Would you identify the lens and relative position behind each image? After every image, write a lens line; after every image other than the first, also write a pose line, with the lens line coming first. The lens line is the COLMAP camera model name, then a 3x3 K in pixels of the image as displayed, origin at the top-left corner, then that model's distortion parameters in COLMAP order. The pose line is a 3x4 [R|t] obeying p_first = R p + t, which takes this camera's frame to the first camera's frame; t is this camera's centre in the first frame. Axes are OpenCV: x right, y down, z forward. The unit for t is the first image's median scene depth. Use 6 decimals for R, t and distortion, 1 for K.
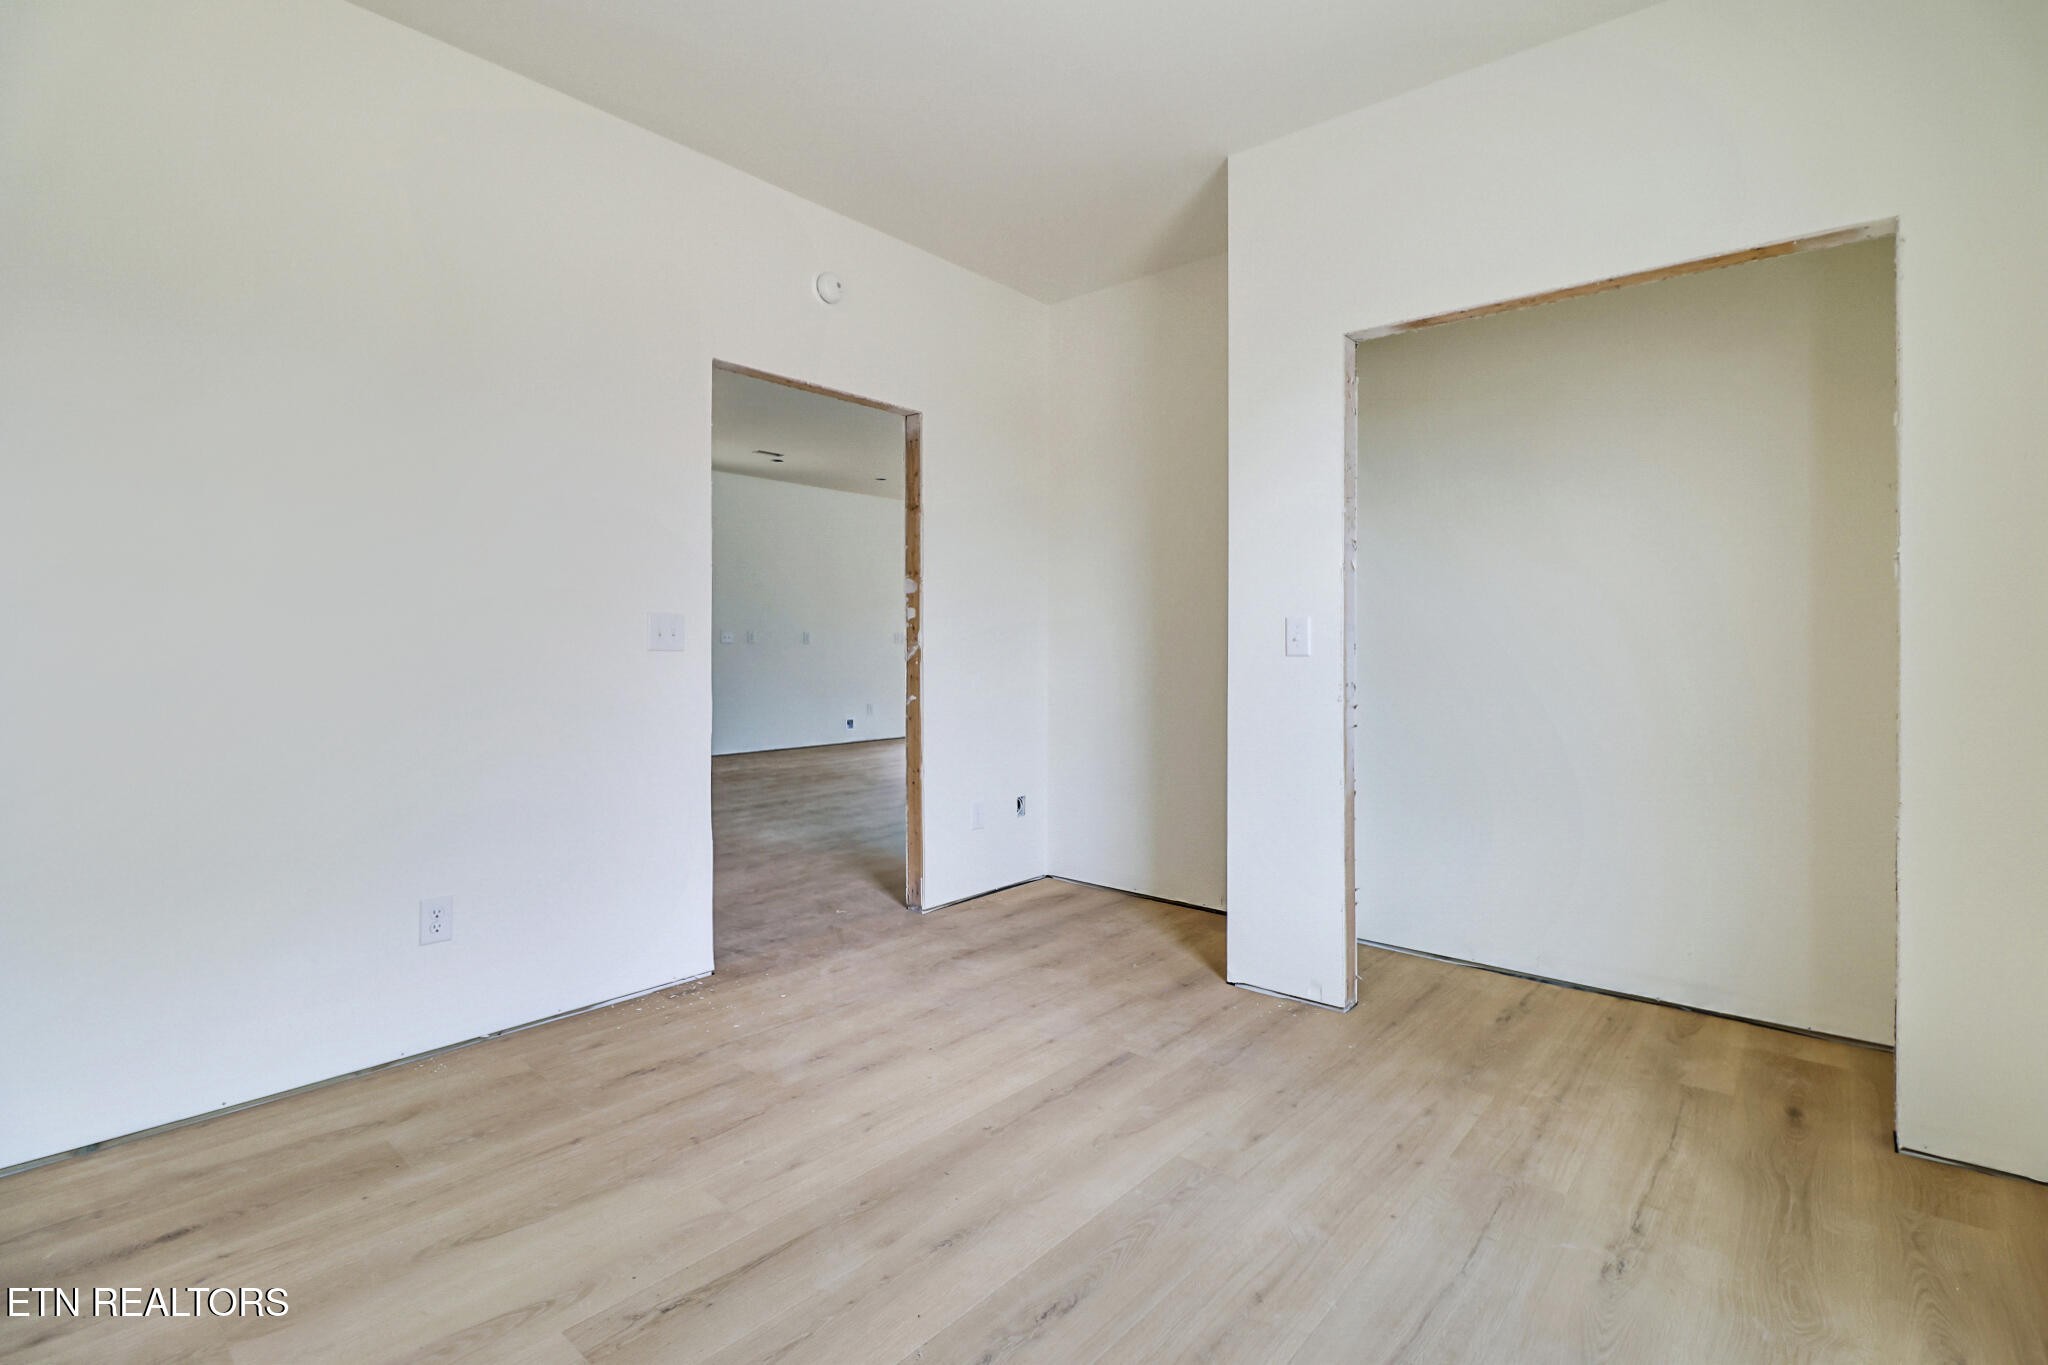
lens RADIAL K [[1000.8, 0, 1033.4], [0, 1000.8, 649.6], [0, 0, 1]] dist [0.000393, -0.000997]
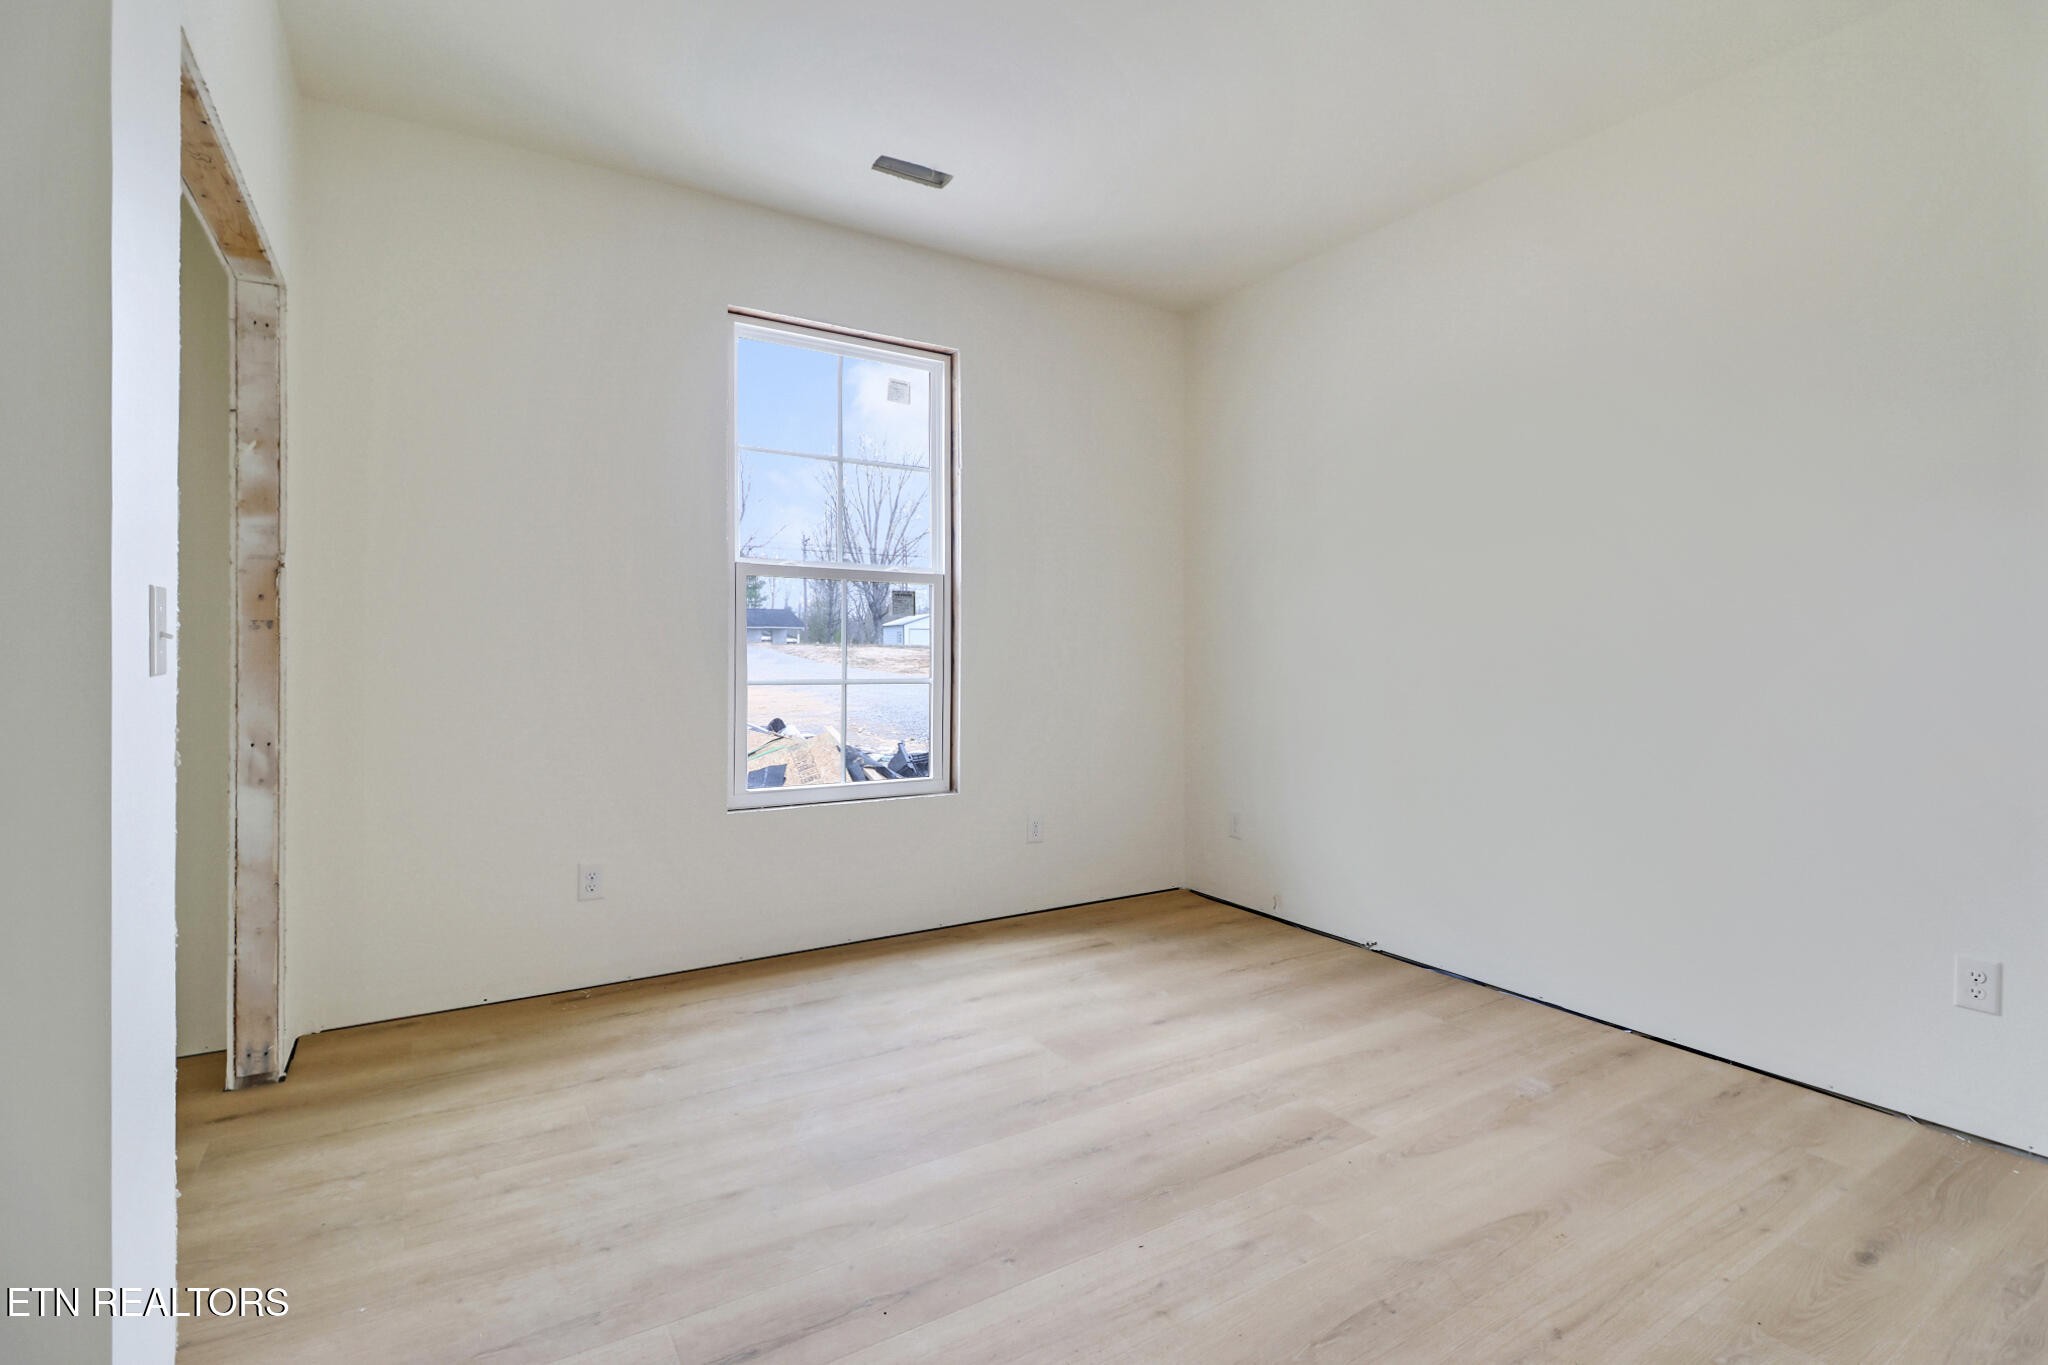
lens RADIAL K [[1000.8, 0, 1033.4], [0, 1000.8, 649.6], [0, 0, 1]] dist [0.000393, -0.000997]
pose [[-0.956758, -0.005534, 0.290832, -0.299819], [-0.006772, 0.999972, -0.003251, -0.000969], [-0.290805, -0.005080, -0.956769, 1.810521]]
